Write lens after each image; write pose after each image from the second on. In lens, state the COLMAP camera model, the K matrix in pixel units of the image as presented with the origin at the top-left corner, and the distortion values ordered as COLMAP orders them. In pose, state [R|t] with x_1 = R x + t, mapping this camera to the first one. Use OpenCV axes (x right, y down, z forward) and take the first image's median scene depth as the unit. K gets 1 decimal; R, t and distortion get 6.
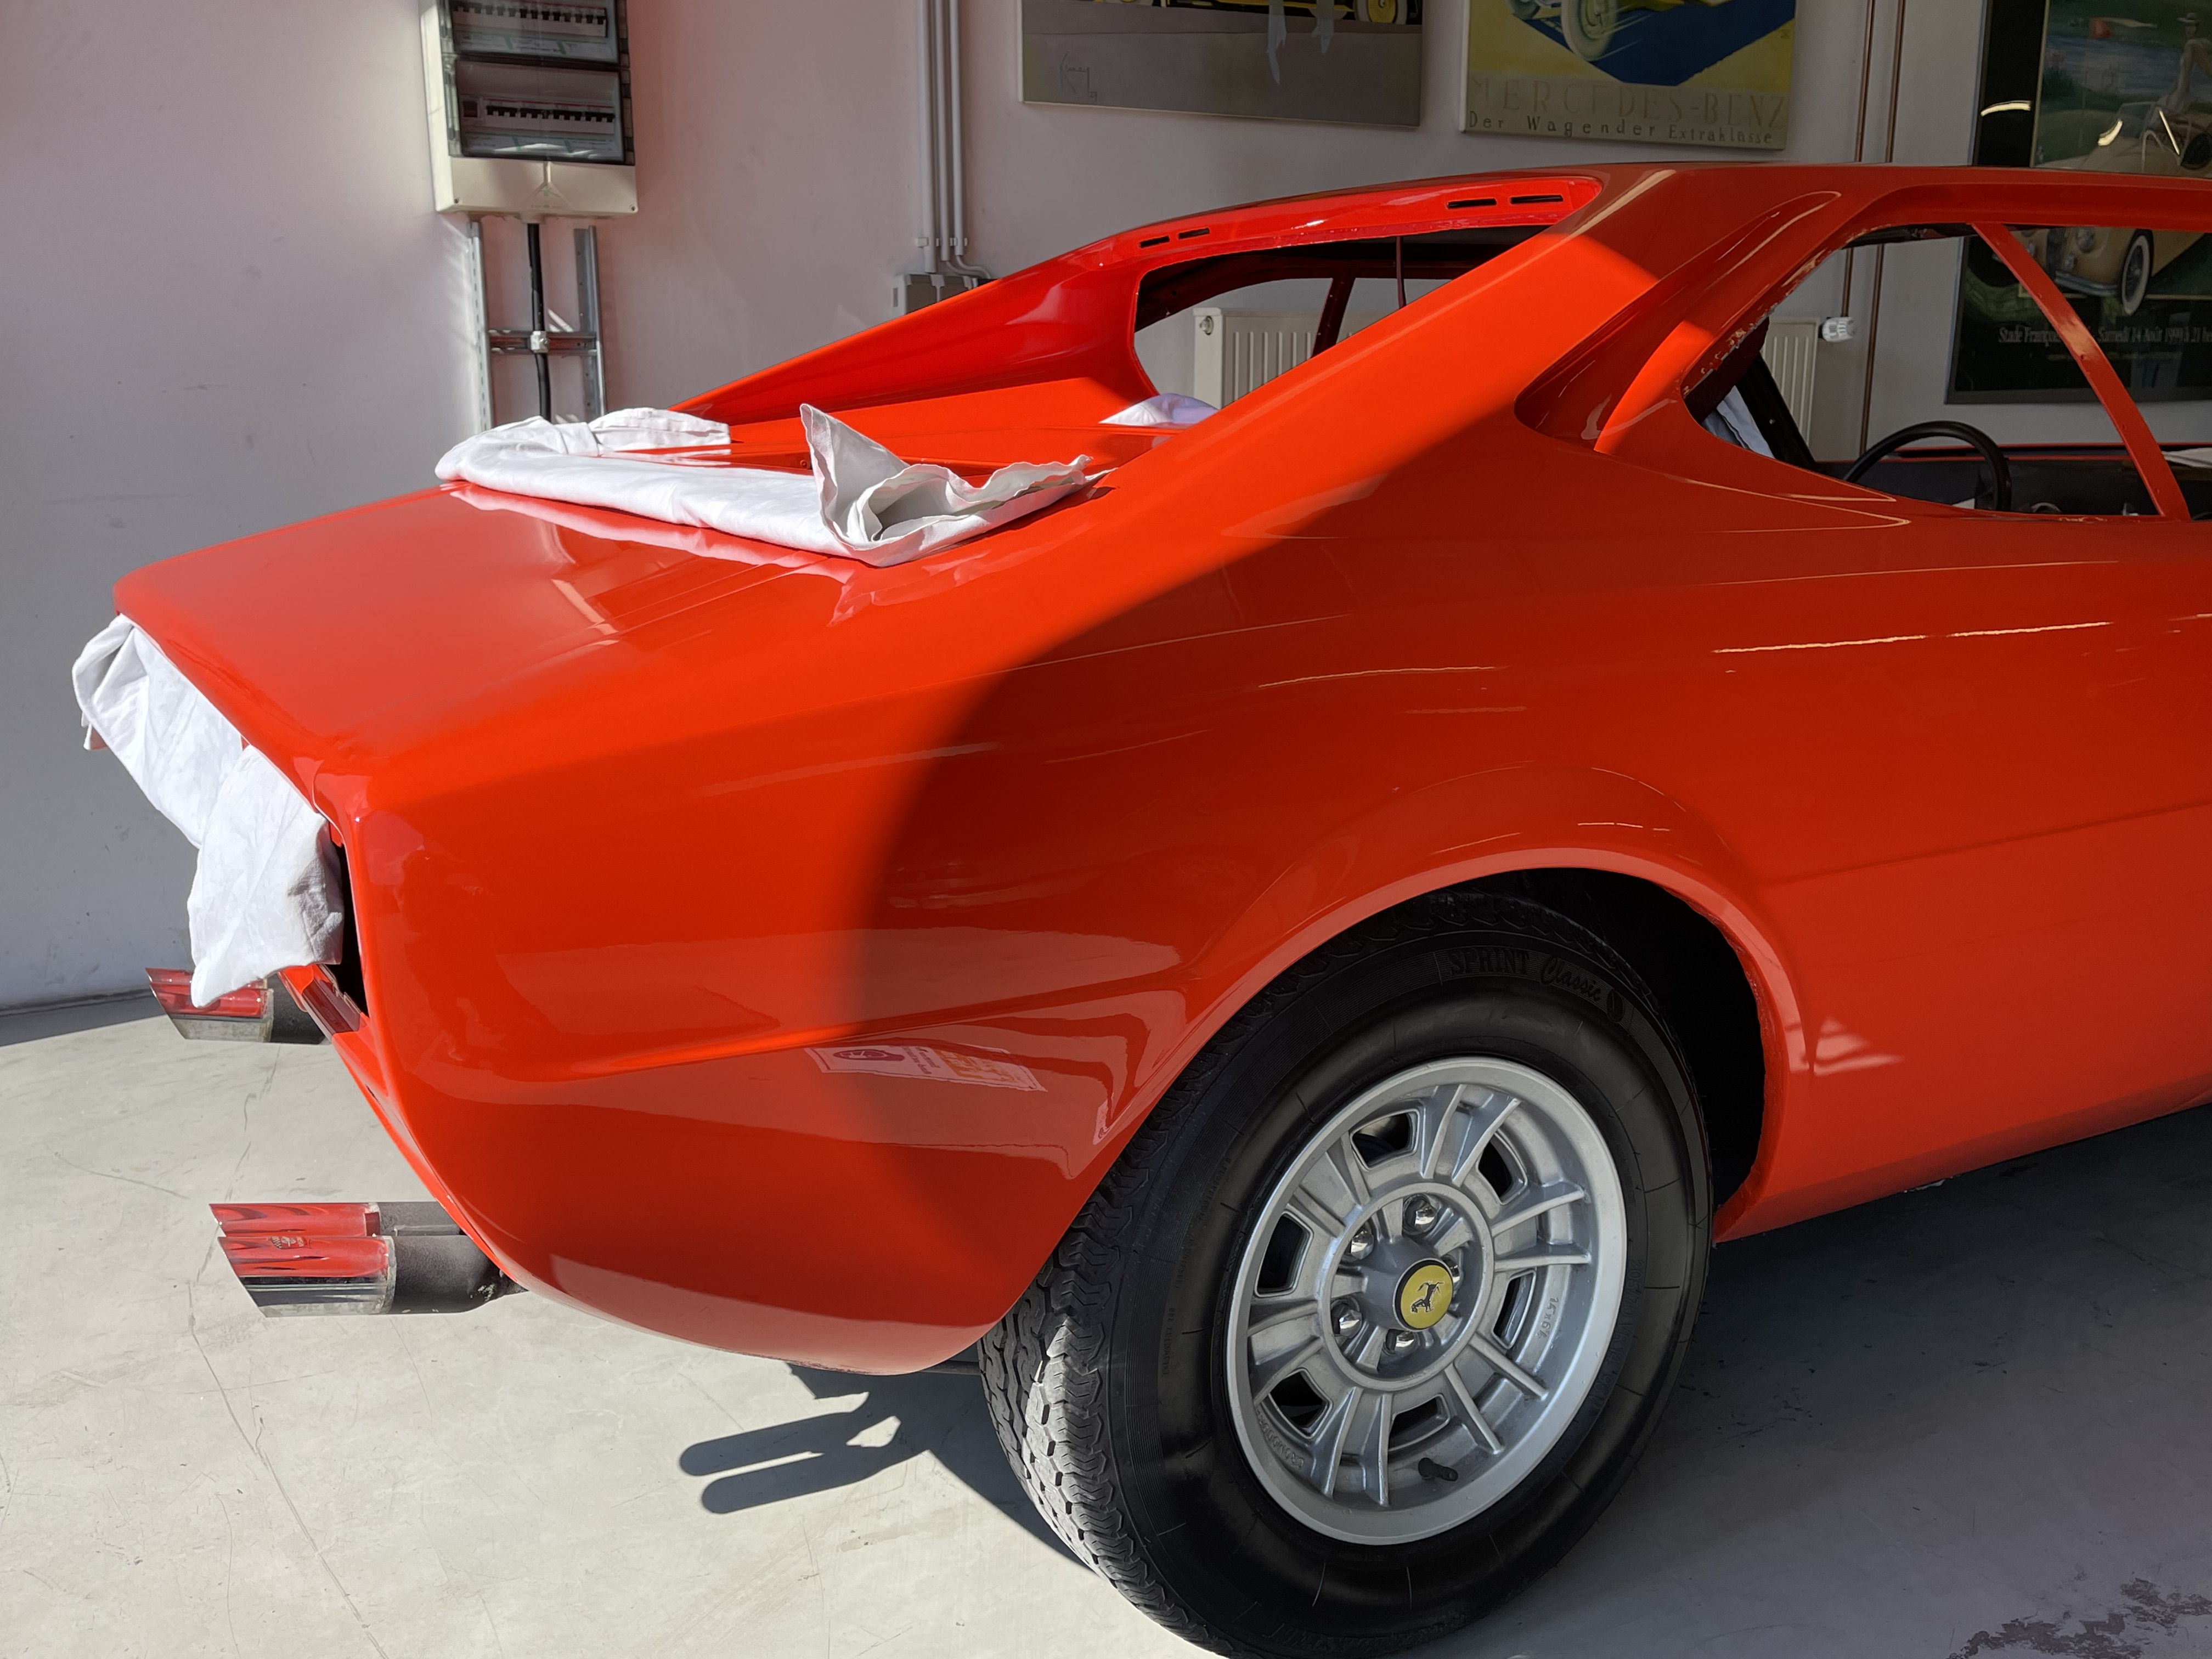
lens RADIAL K [[1951.5, 0, 1106.0], [0, 1951.5, 829.5], [0, 0, 1]] dist [0.066658, -0.076342]
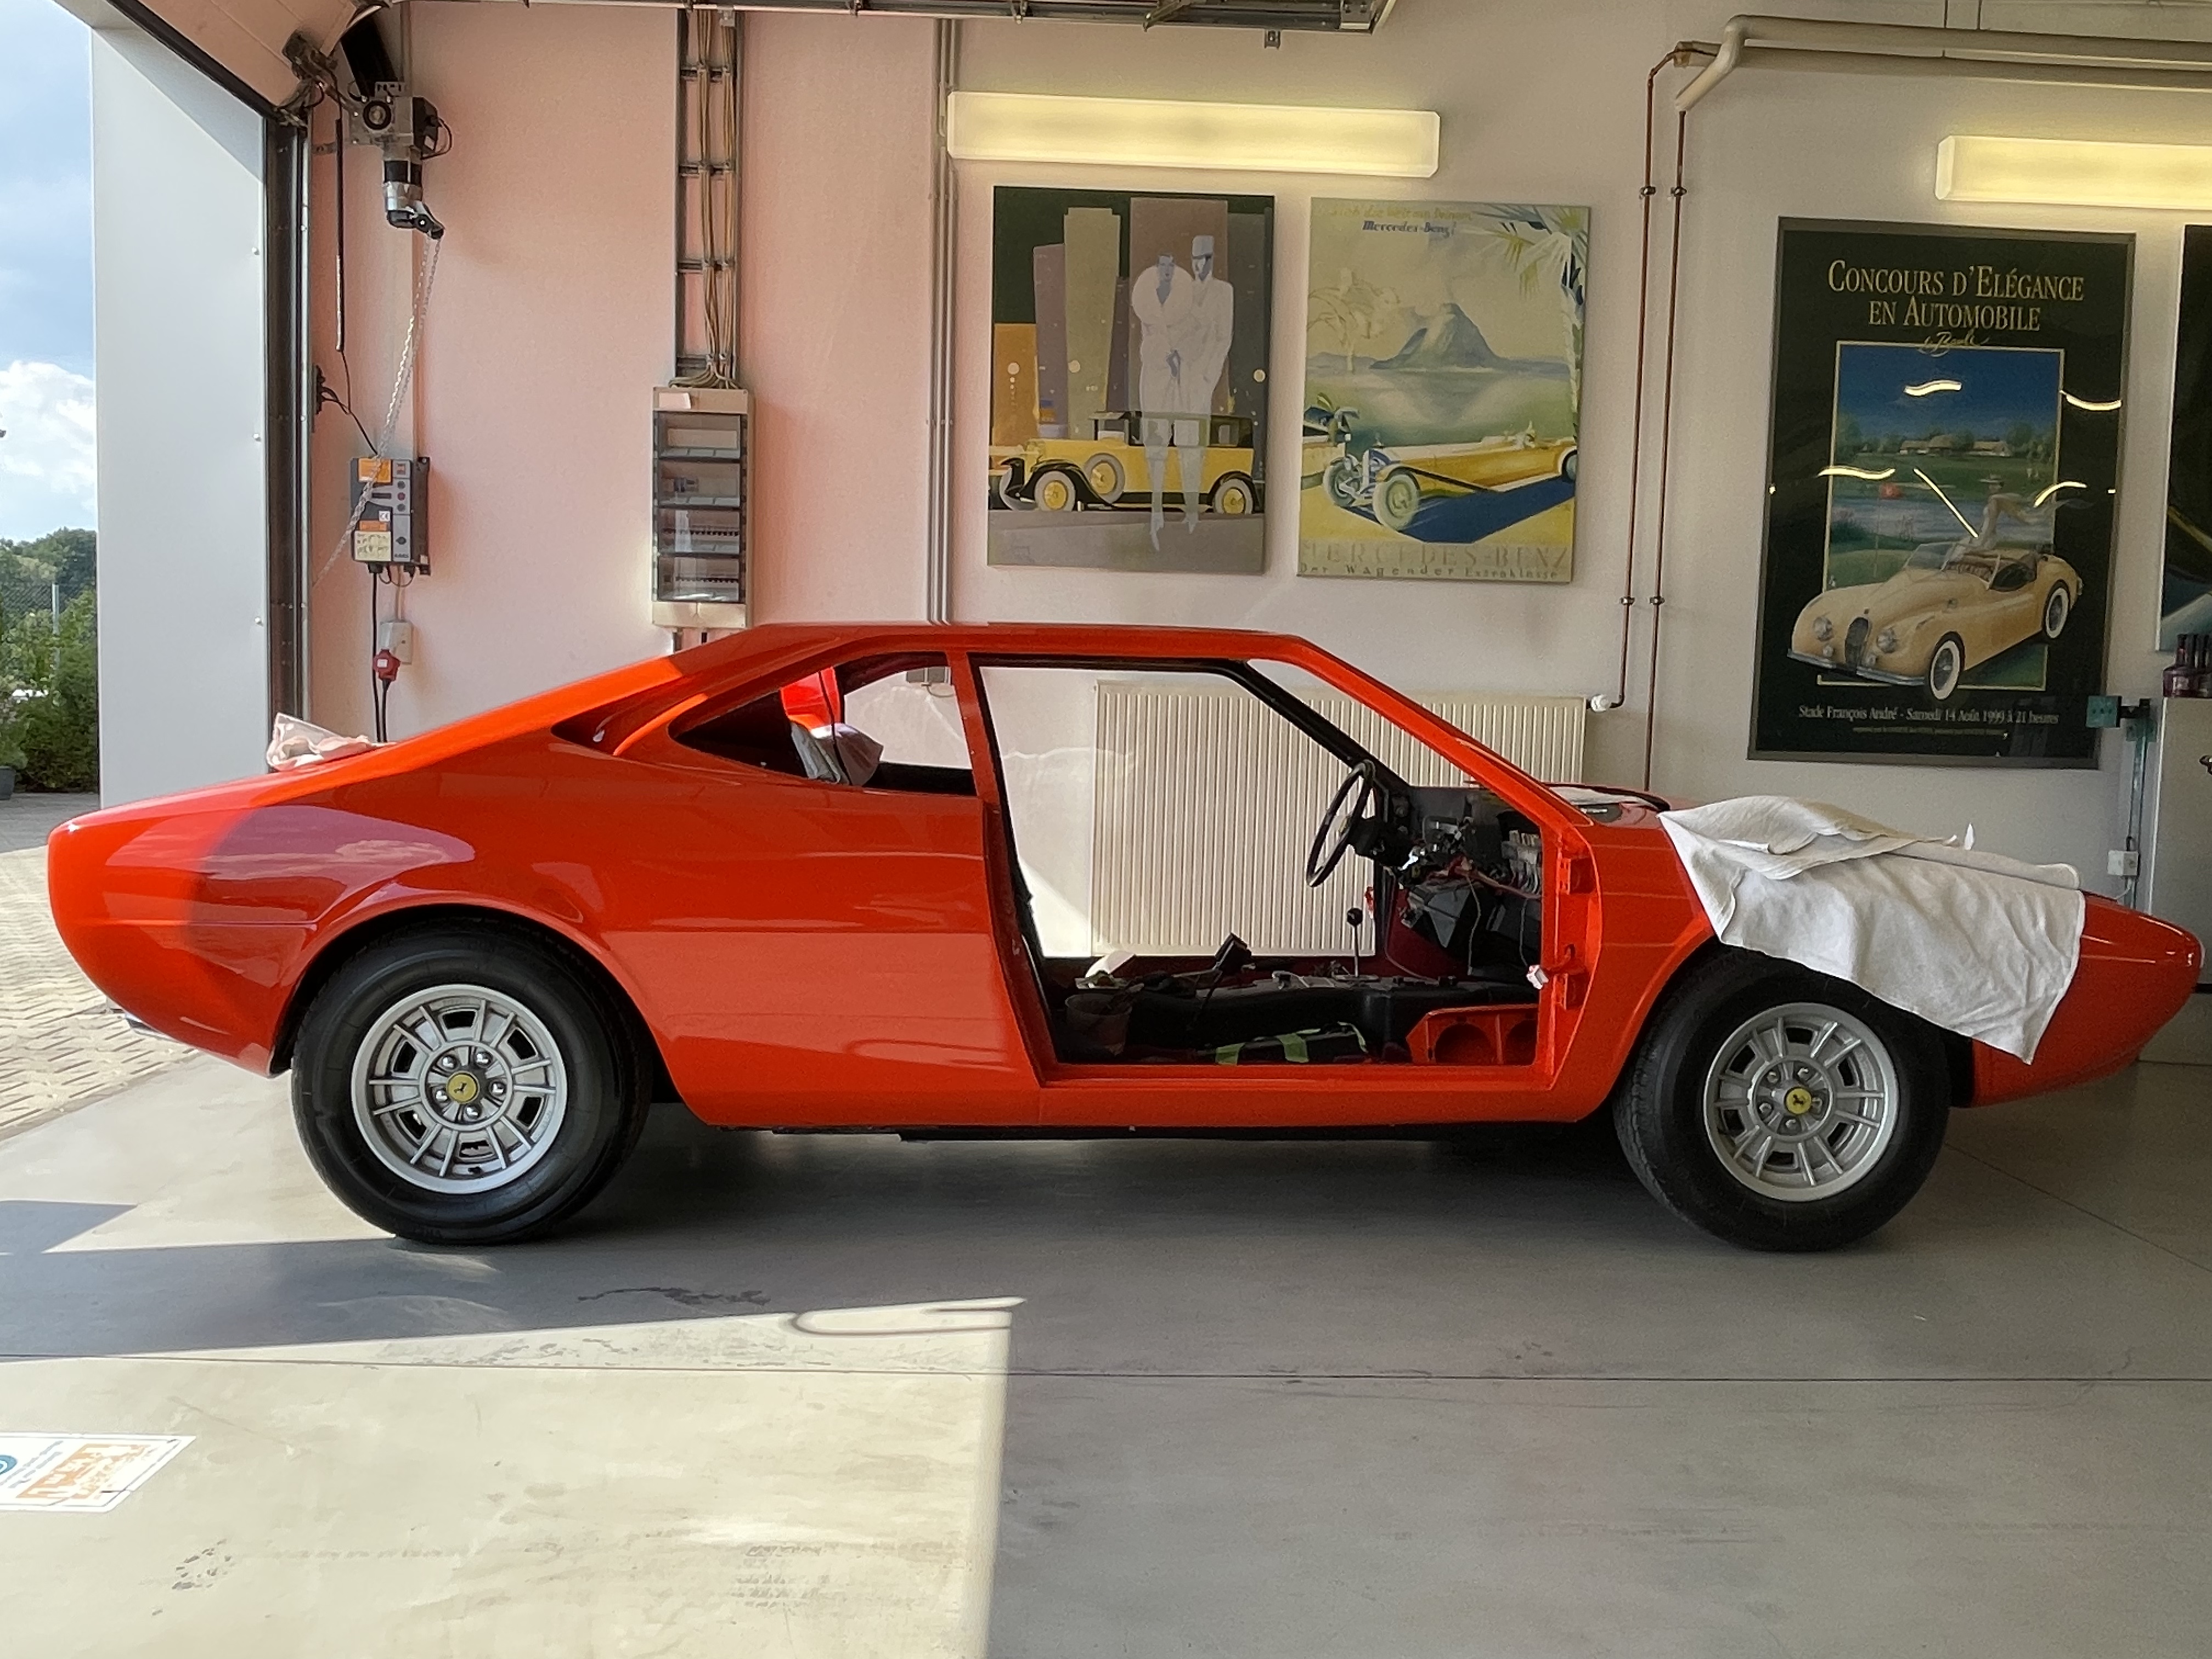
lens RADIAL K [[1553.4, 0, 1106.0], [0, 1553.4, 829.5], [0, 0, 1]] dist [0.009815, 0.001151]
pose [[0.901489, 0.061473, -0.428414, 0.622767], [-0.126575, 0.984031, -0.125146, 0.024991], [0.413880, 0.167044, 0.894874, -0.158772]]
